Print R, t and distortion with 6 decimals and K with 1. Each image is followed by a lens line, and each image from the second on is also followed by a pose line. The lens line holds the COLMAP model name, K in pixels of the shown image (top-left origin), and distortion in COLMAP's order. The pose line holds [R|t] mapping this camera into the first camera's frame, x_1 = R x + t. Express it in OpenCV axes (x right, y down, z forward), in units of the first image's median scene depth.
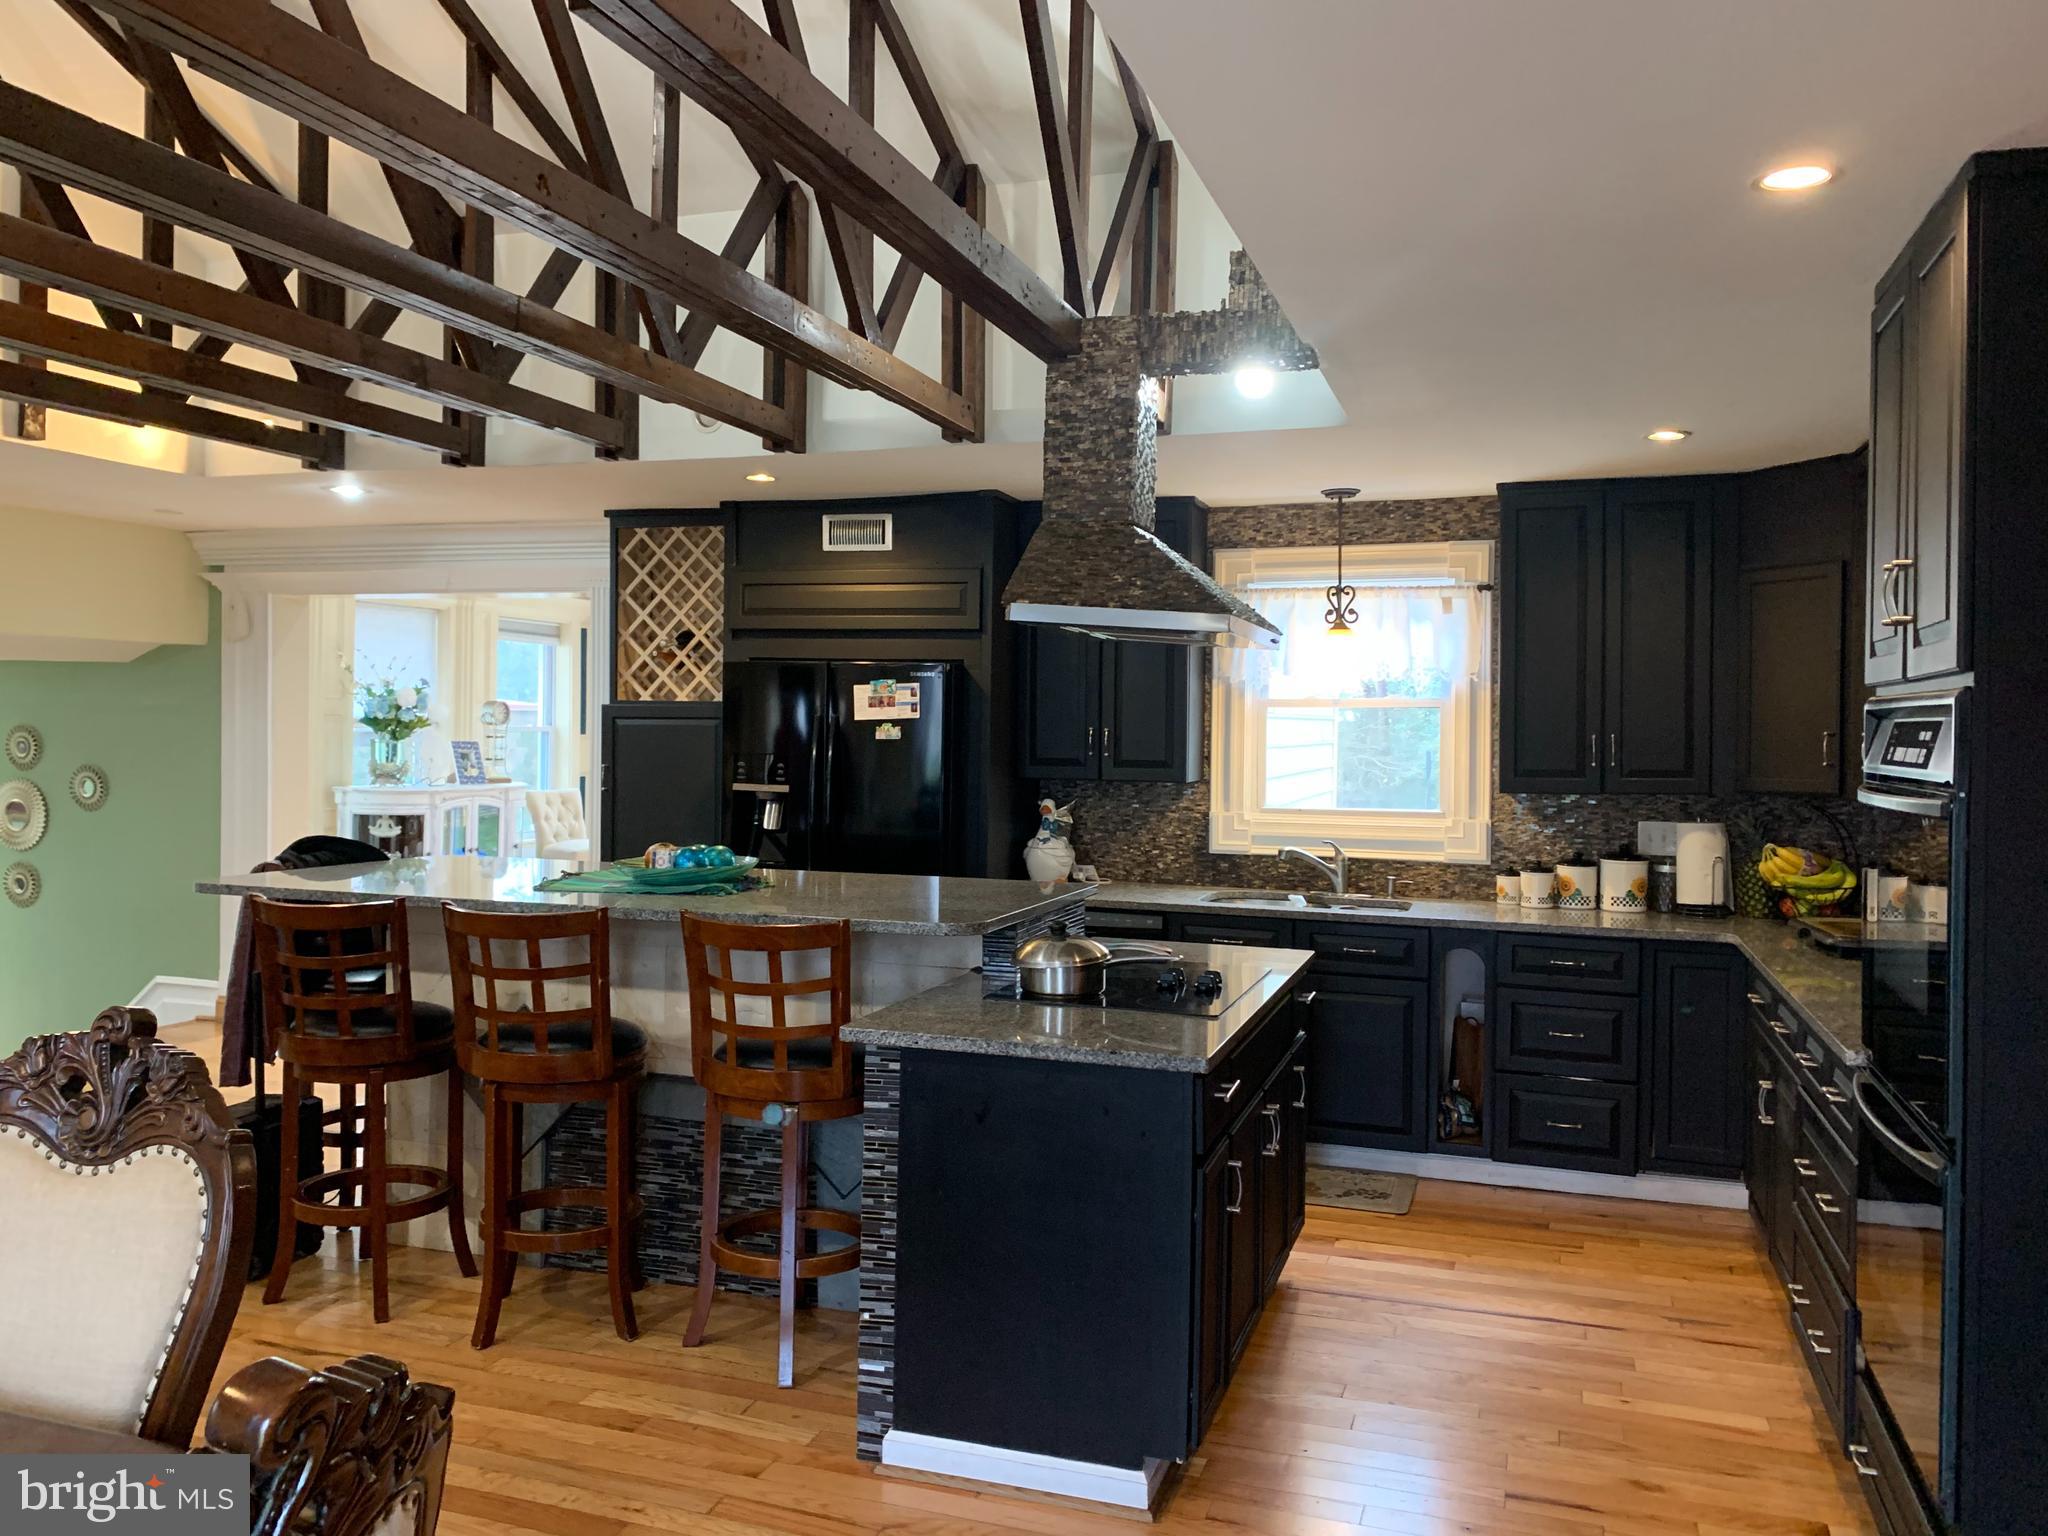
lens RADIAL K [[1554.4, 0, 1031.0], [0, 1554.4, 749.4], [0, 0, 1]] dist [0.072912, -0.084646]
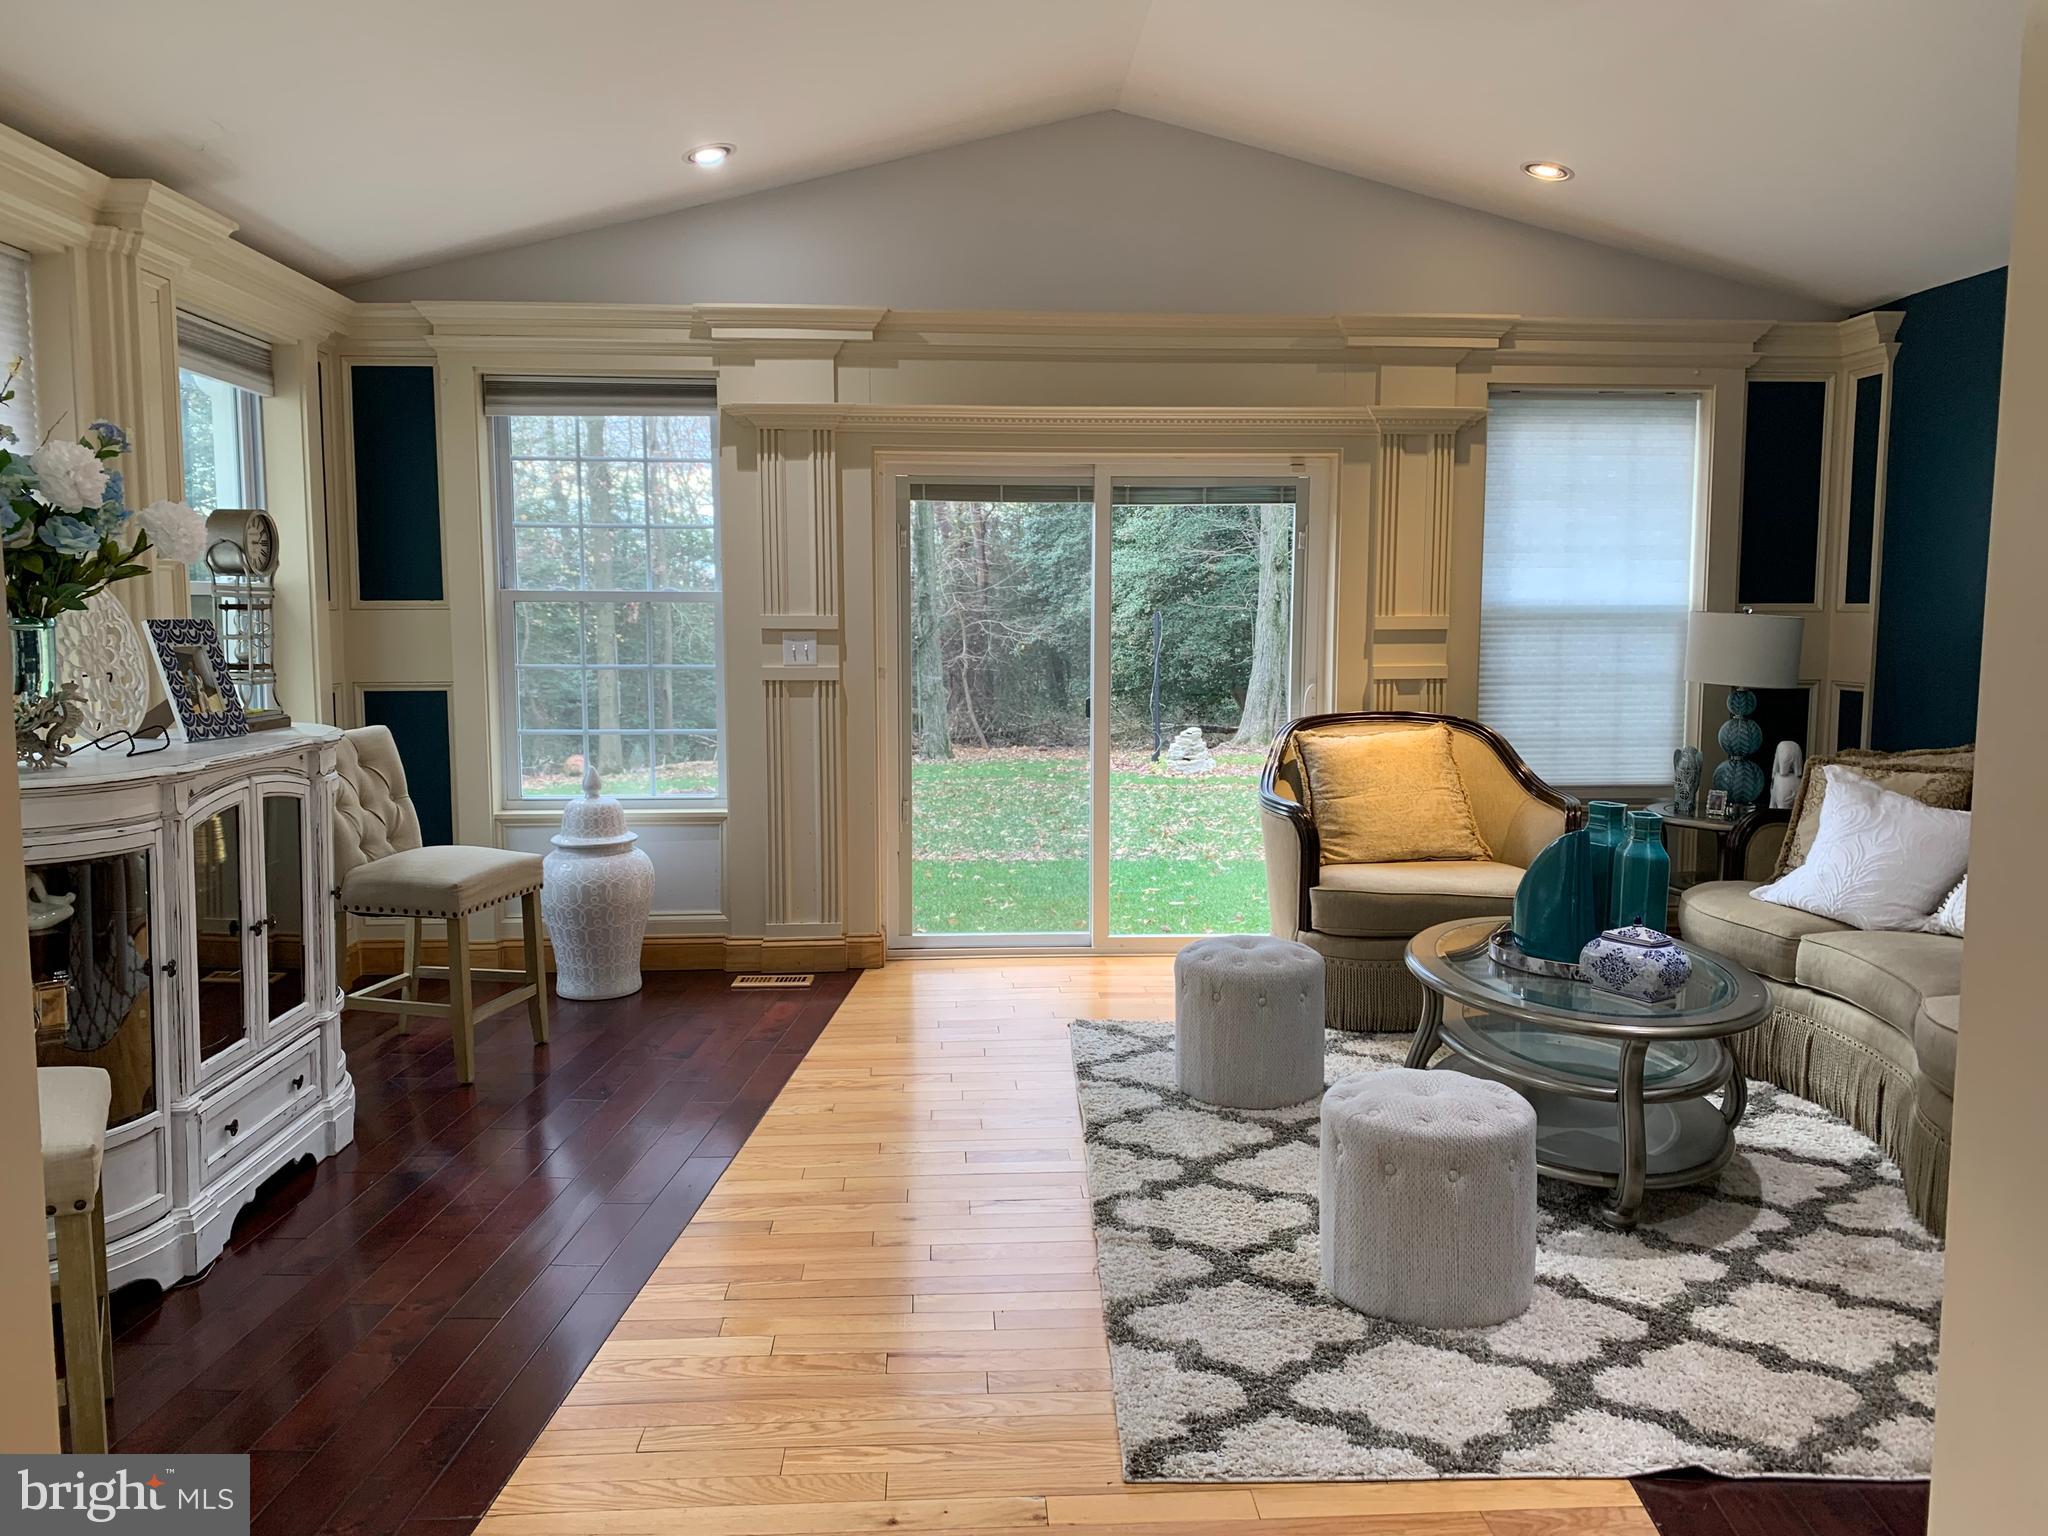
lens RADIAL K [[1554.4, 0, 1031.0], [0, 1554.4, 749.4], [0, 0, 1]] dist [0.072912, -0.084646]
pose [[0.934027, -0.051412, 0.353482, -0.309801], [0.020608, 0.995696, 0.090364, -0.004327], [-0.356606, -0.077118, 0.931066, 0.593747]]
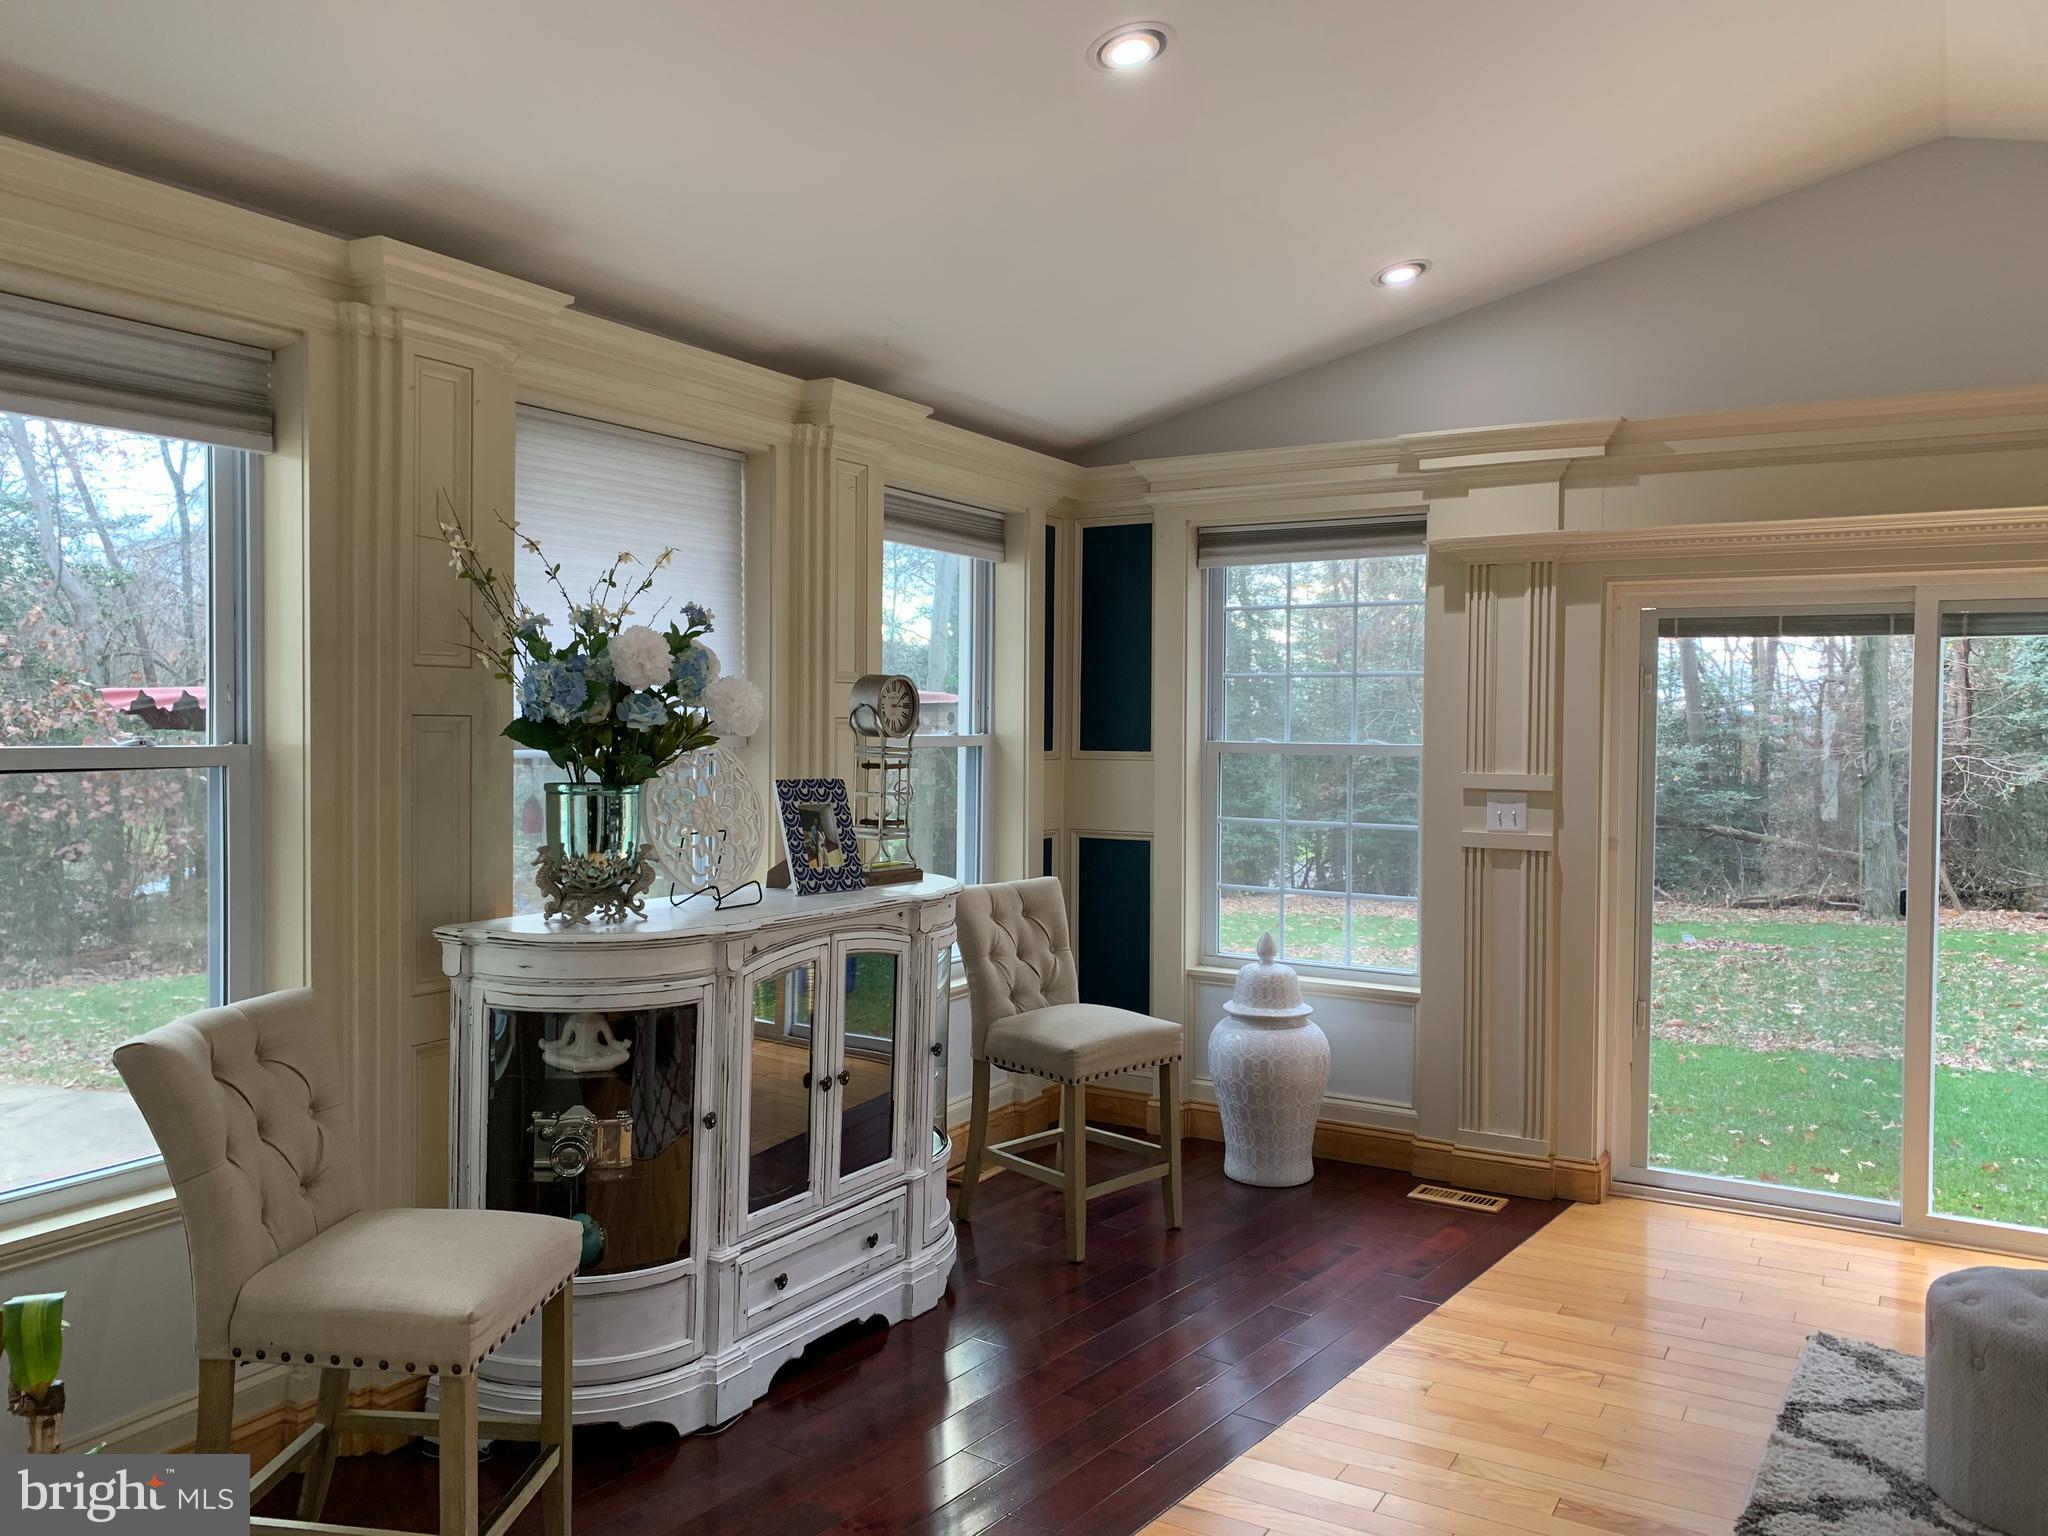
lens RADIAL K [[1554.4, 0, 1031.0], [0, 1554.4, 749.4], [0, 0, 1]] dist [0.072912, -0.084646]
pose [[0.977141, -0.005774, -0.212515, -0.228010], [0.006331, 0.999978, 0.001941, -0.013083], [0.212499, -0.003242, 0.977156, 0.640161]]
